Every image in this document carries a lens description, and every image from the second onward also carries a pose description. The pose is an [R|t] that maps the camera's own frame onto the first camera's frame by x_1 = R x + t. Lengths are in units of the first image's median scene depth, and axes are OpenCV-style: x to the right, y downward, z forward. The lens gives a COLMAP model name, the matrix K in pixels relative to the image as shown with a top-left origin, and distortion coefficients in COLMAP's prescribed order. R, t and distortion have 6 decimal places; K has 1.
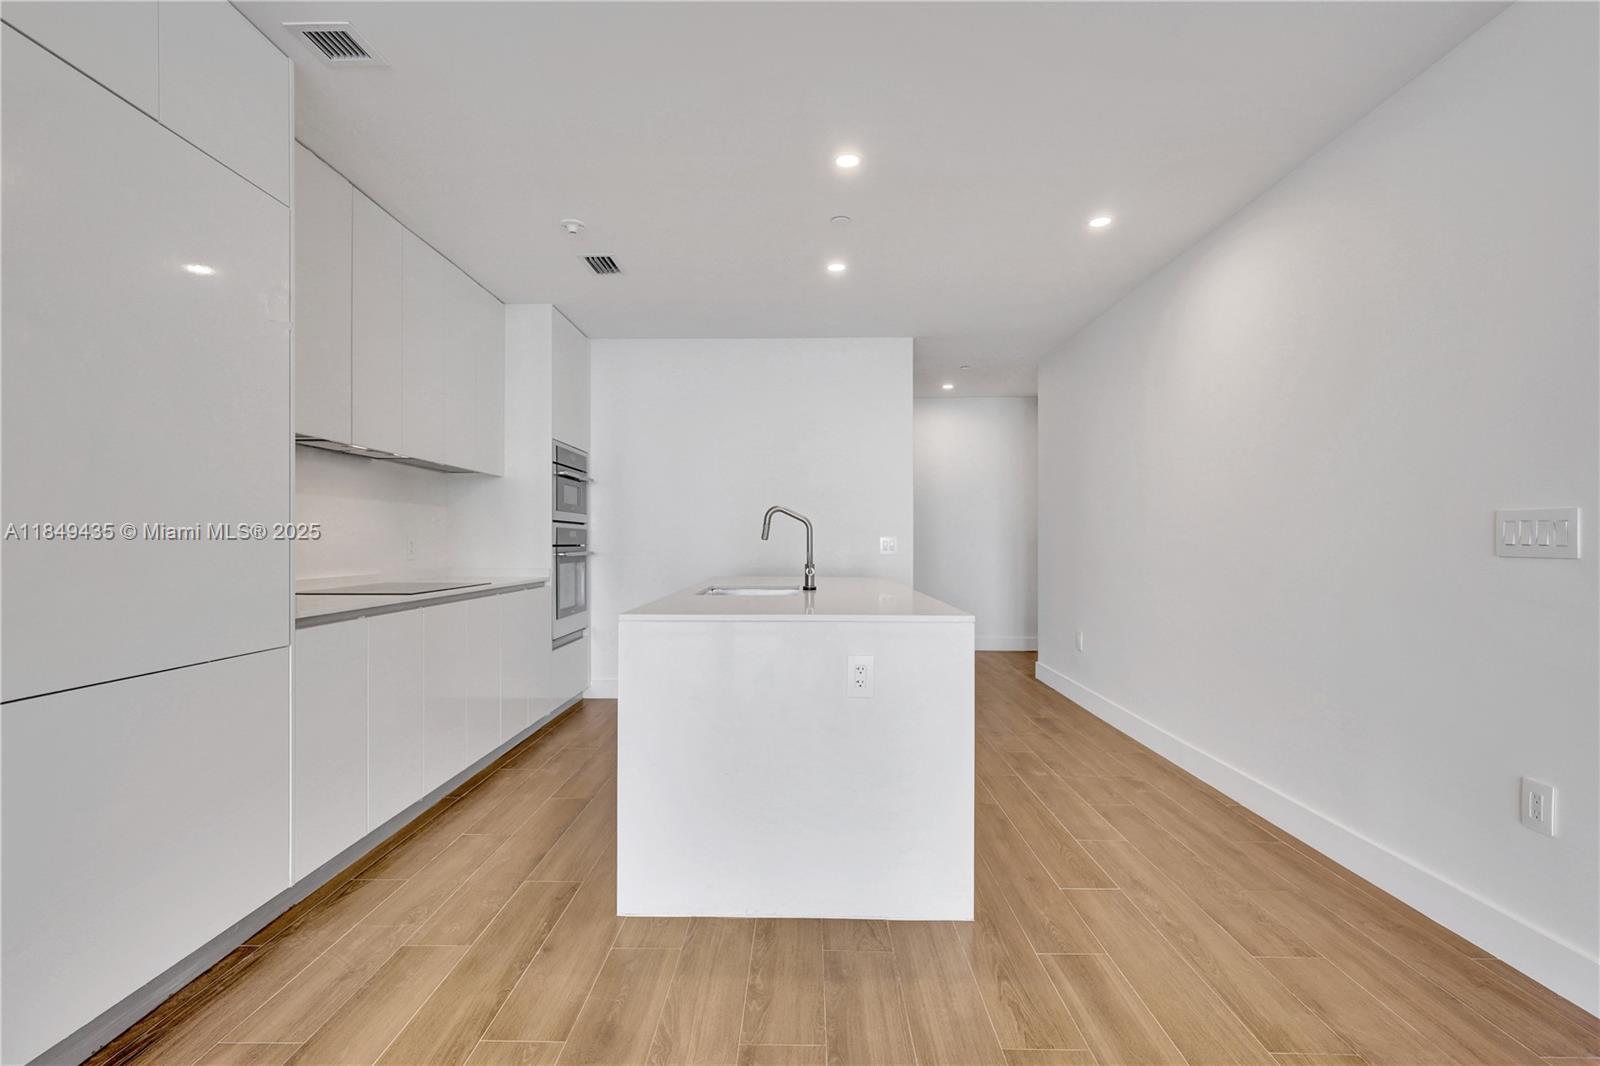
lens RADIAL K [[741.9, 0, 794.5], [0, 741.9, 541.3], [0, 0, 1]] dist [0.000702, 0.000934]
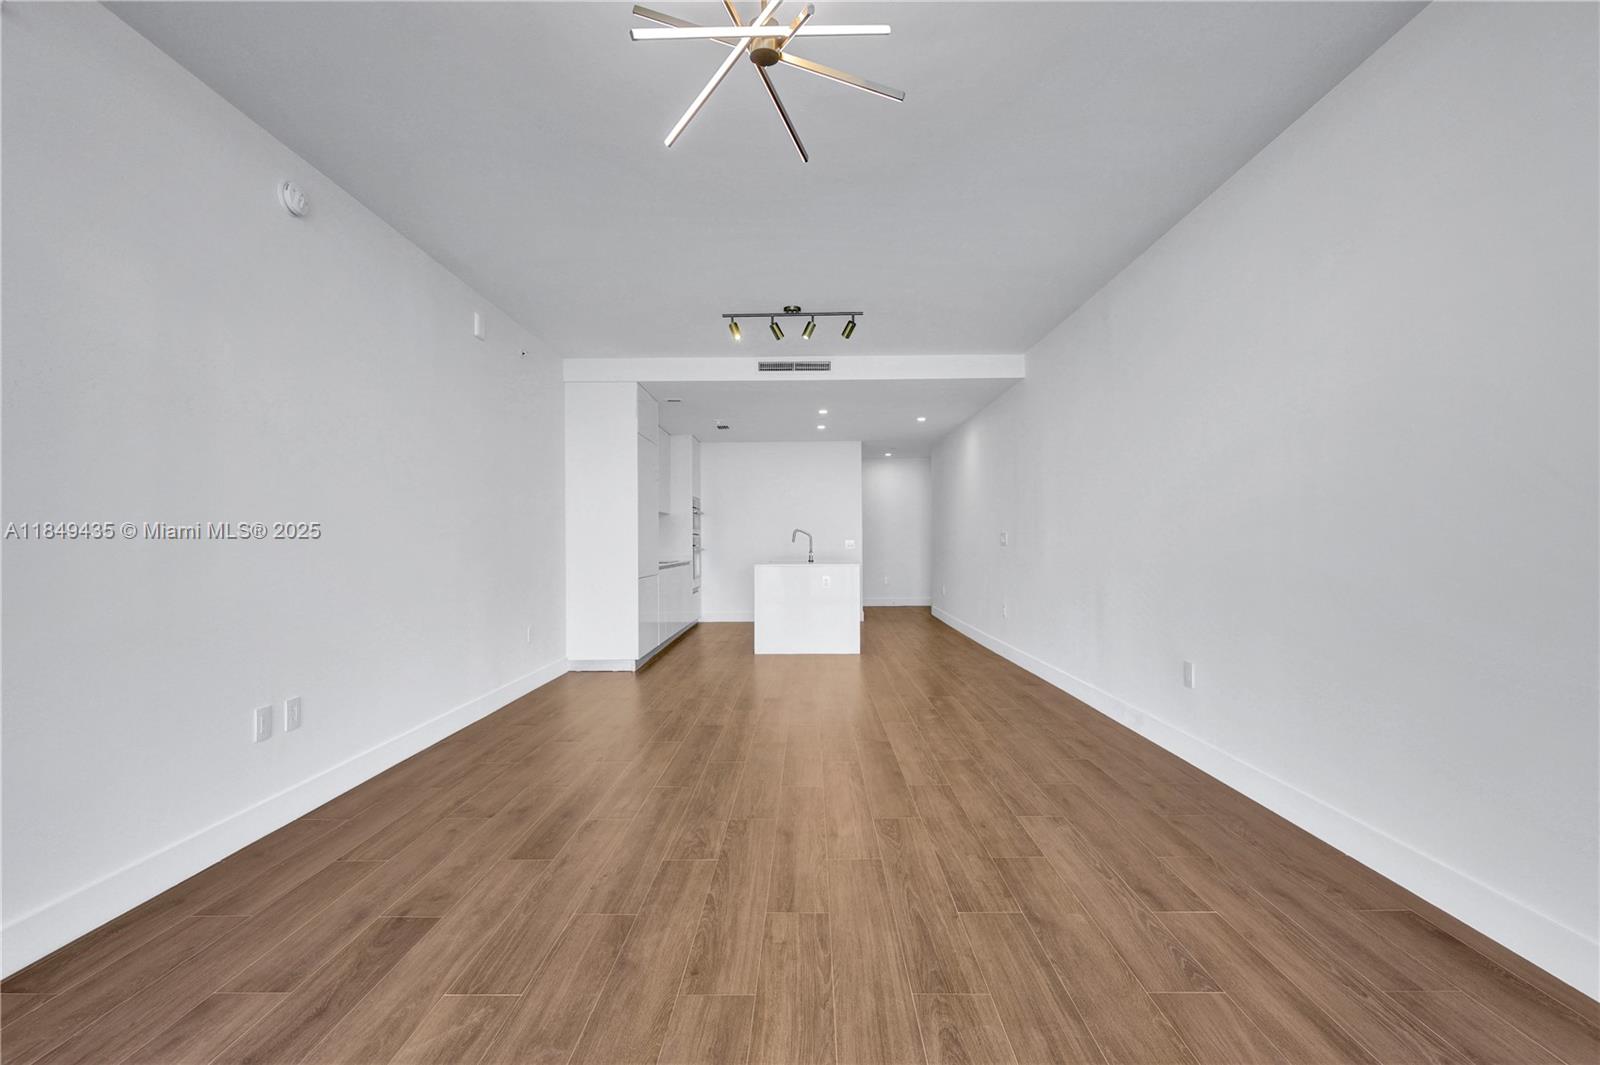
lens RADIAL K [[741.9, 0, 810.6], [0, 741.9, 538.7], [0, 0, 1]] dist [0.000702, 0.000934]
pose [[0.999589, -0.006607, 0.027909, -0.052297], [0.006820, 0.999948, -0.007543, 0.006102], [-0.027858, 0.007730, 0.999582, -1.603337]]
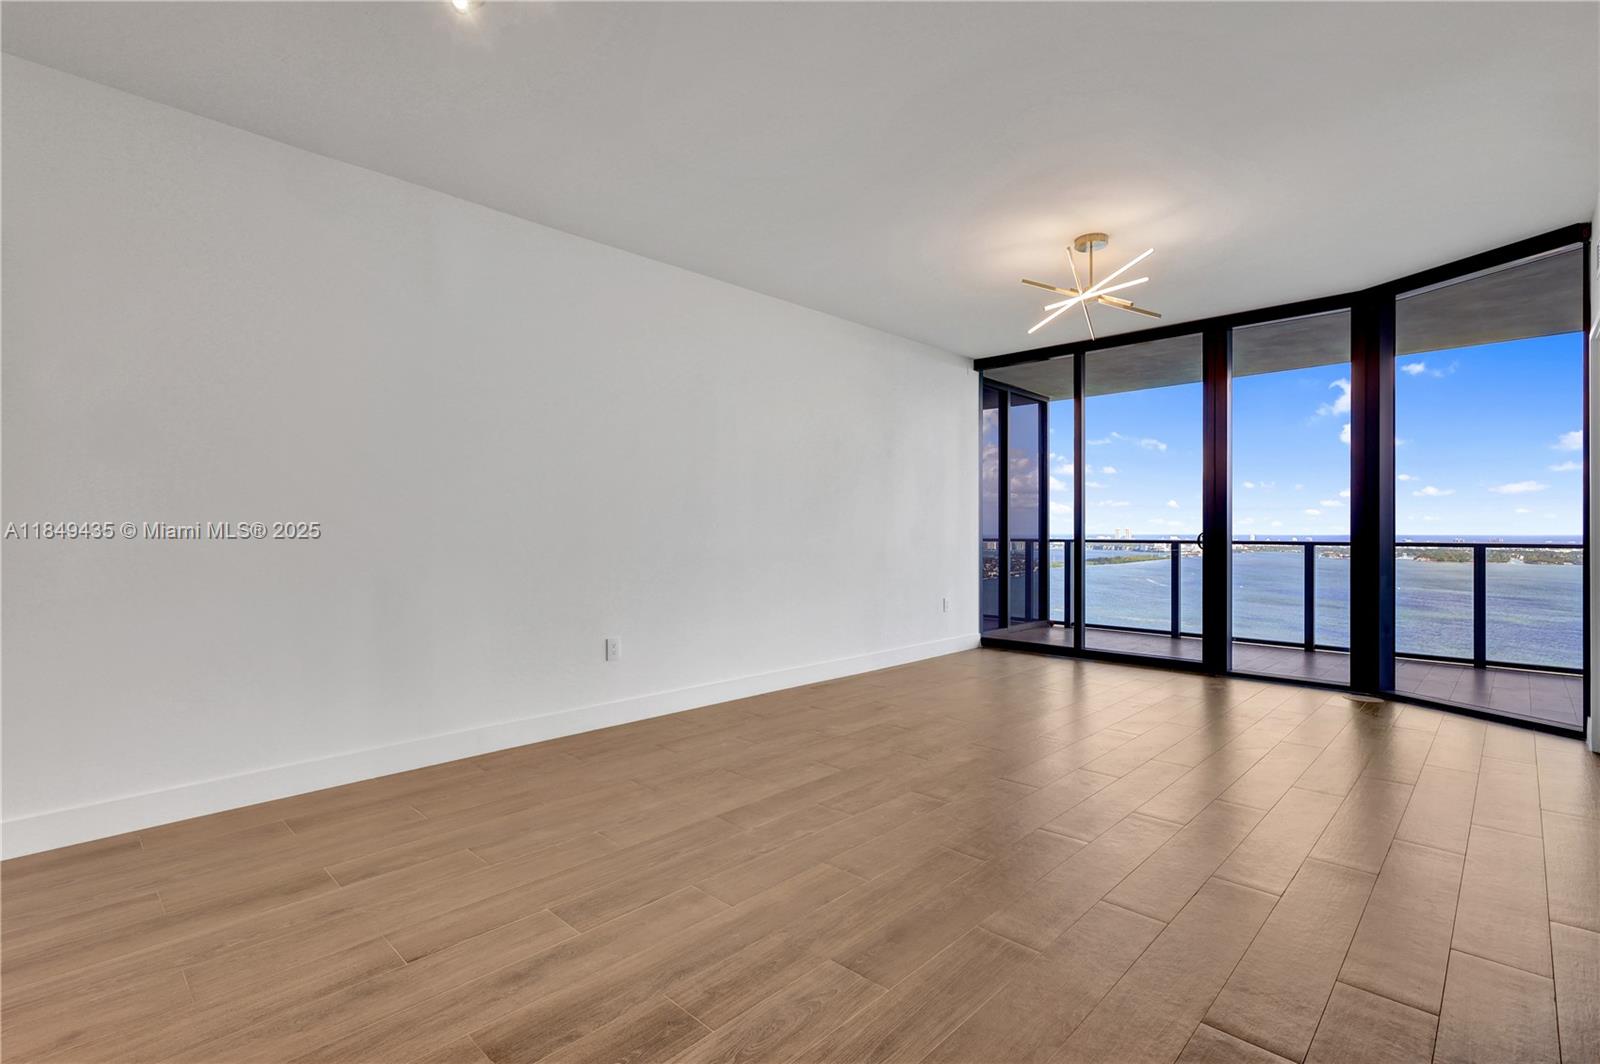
lens RADIAL K [[741.9, 0, 798.5], [0, 741.9, 532.2], [0, 0, 1]] dist [0.000702, 0.000934]
pose [[-0.726471, -0.006134, 0.687170, -0.568932], [0.003905, 0.999907, 0.013054, -0.007688], [-0.687186, 0.012166, -0.726379, 0.252753]]
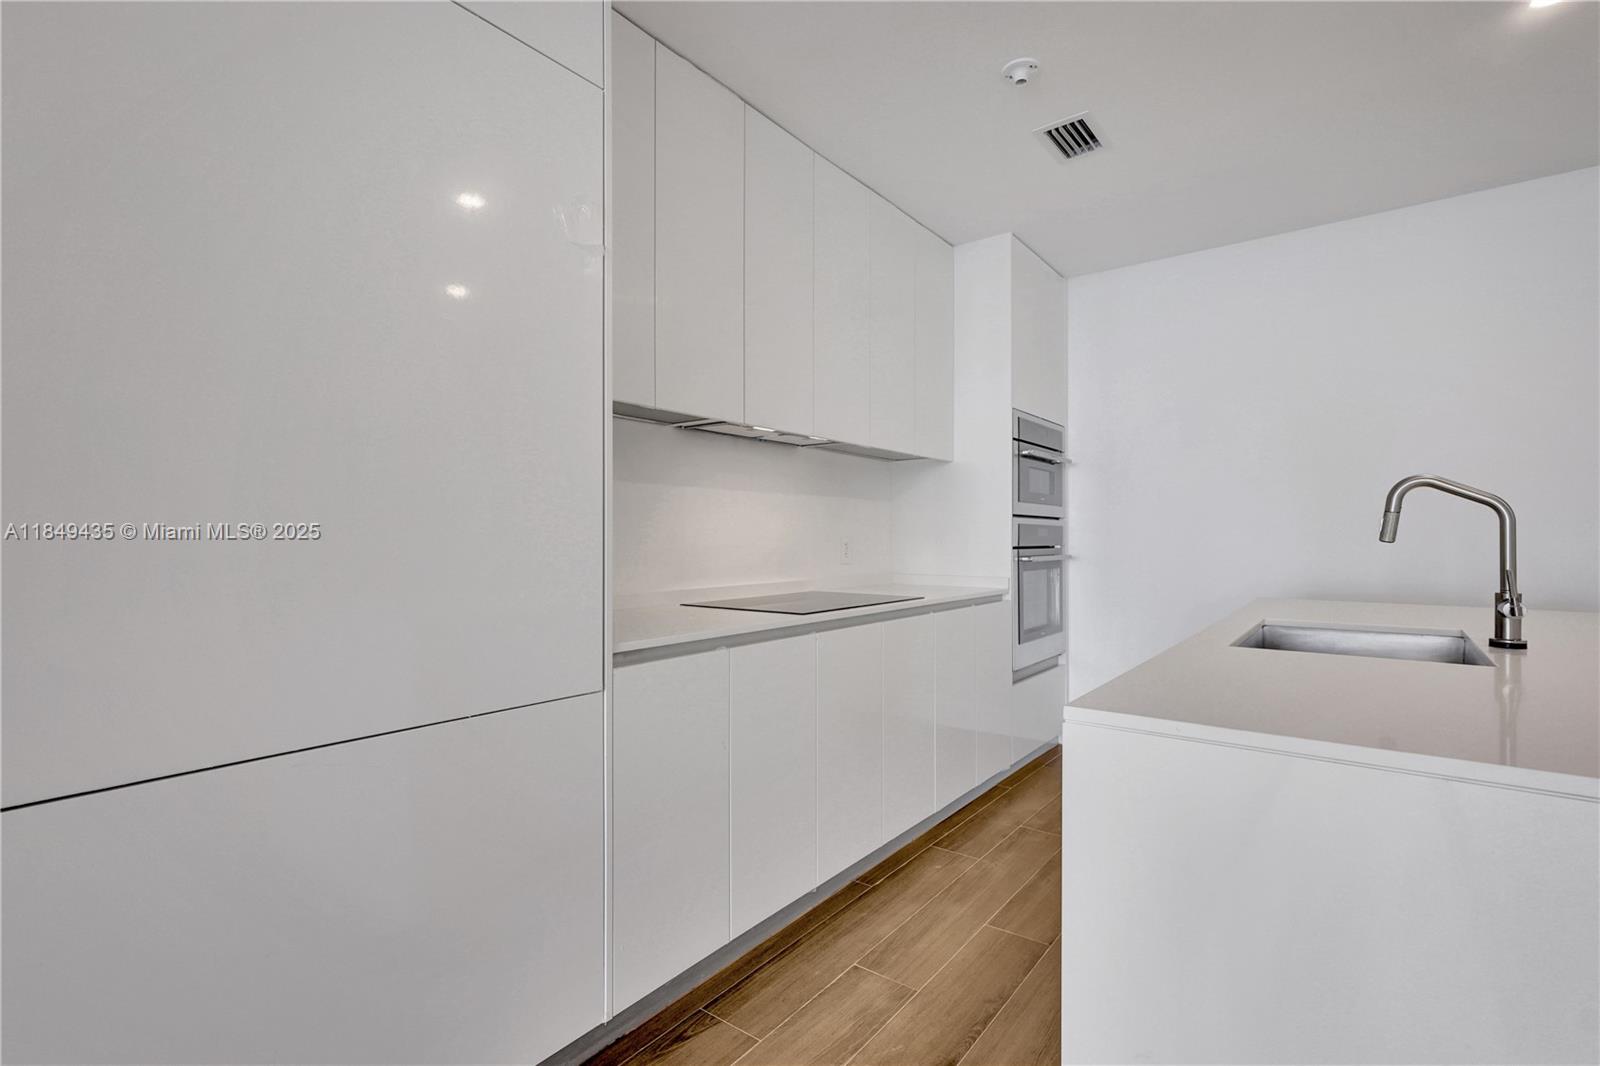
lens RADIAL K [[741.9, 0, 800.7], [0, 741.9, 537.6], [0, 0, 1]] dist [0.000702, 0.000934]
pose [[0.801173, -0.001280, -0.598431, -0.058209], [0.000752, 0.999999, -0.001132, -0.005263], [0.598432, 0.000457, 0.801173, 0.345295]]
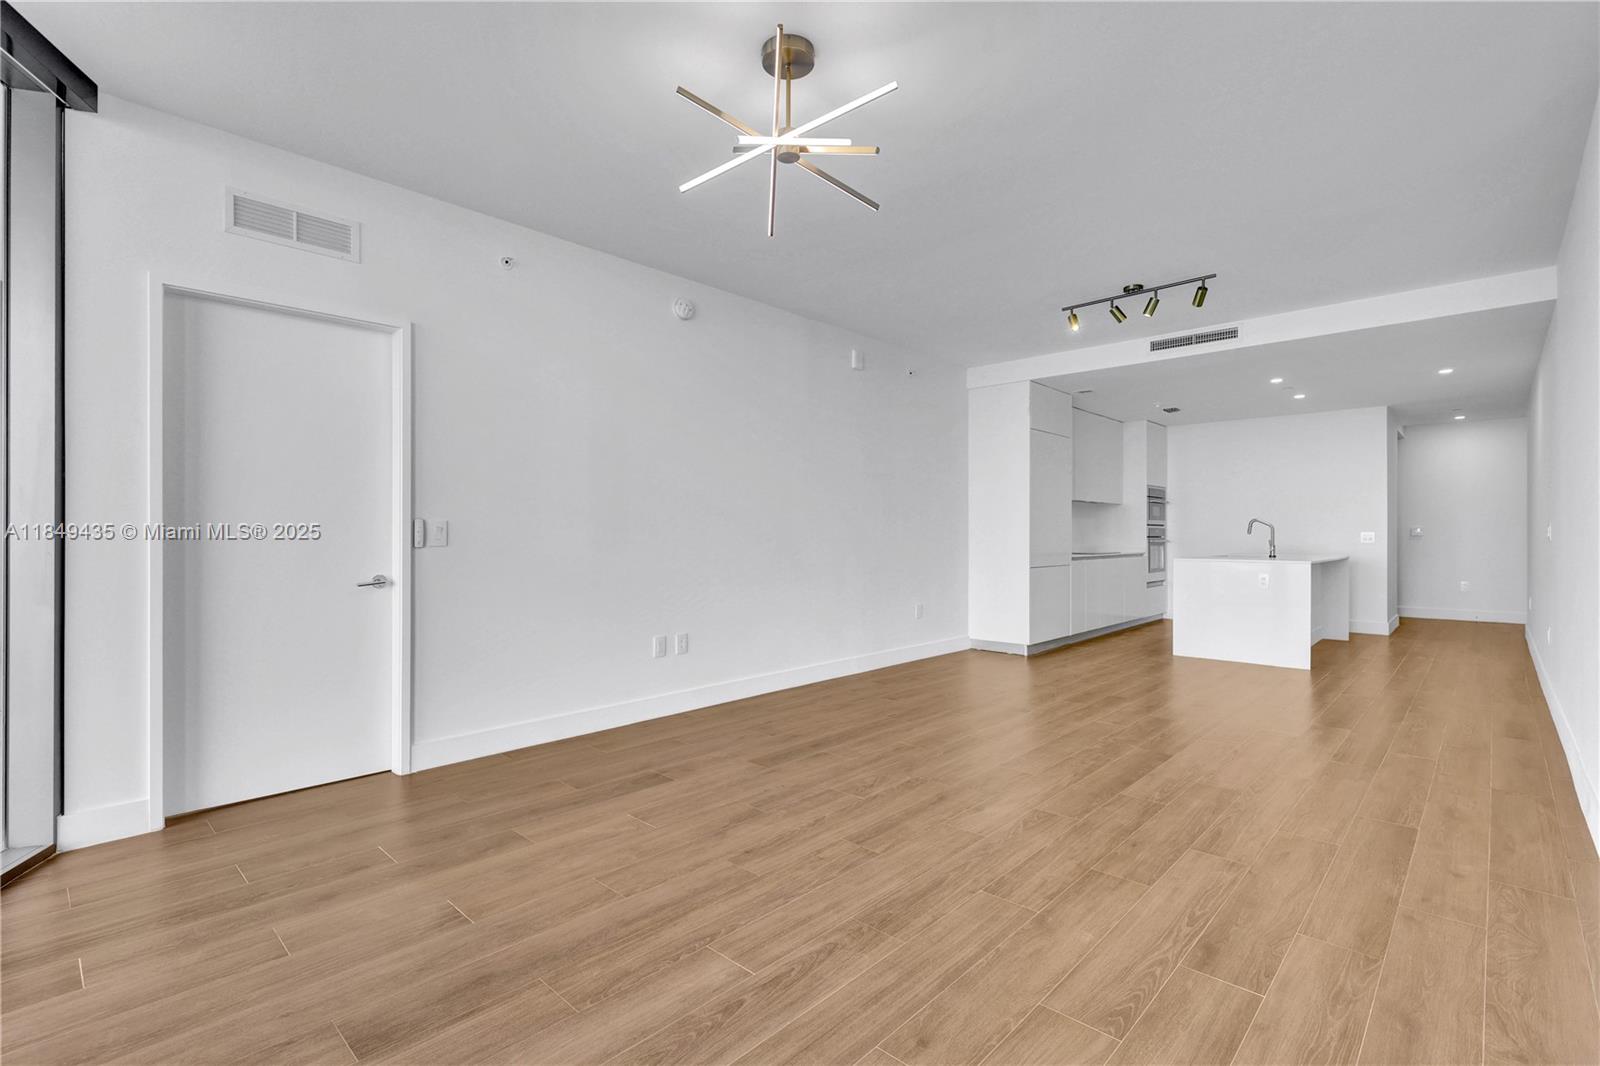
lens RADIAL K [[741.9, 0, 822.9], [0, 741.9, 530.9], [0, 0, 1]] dist [0.000702, 0.000934]
pose [[0.757679, -0.002365, -0.652623, 0.458173], [-0.001747, 0.999982, -0.005653, 0.003625], [0.652625, 0.005423, 0.757662, -1.563910]]
